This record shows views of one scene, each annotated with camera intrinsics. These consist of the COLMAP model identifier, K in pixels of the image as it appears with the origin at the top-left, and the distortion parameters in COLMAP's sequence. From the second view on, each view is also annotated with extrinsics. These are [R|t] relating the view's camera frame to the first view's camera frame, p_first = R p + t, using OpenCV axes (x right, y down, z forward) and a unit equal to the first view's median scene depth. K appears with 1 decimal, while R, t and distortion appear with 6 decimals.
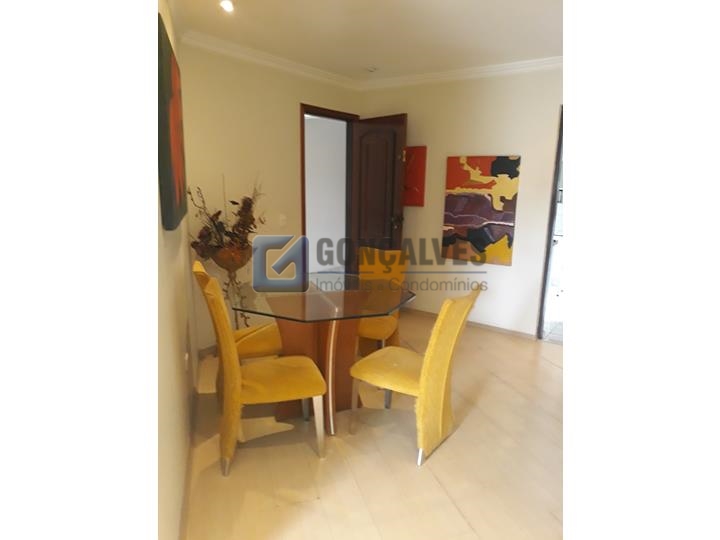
lens RADIAL K [[435.2, 0, 364.0], [0, 435.2, 268.5], [0, 0, 1]] dist [0.000556, -0.000540]
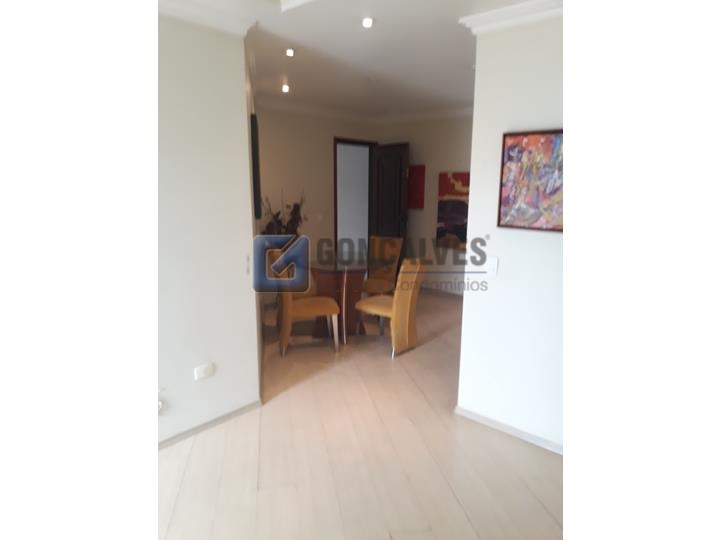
lens RADIAL K [[435.2, 0, 364.0], [0, 435.2, 268.5], [0, 0, 1]] dist [0.000556, -0.000540]
pose [[0.994214, 0.009523, -0.106991, 0.144502], [-0.011136, 0.999833, -0.014489, 0.093148], [0.106835, 0.015597, 0.994154, -0.534741]]
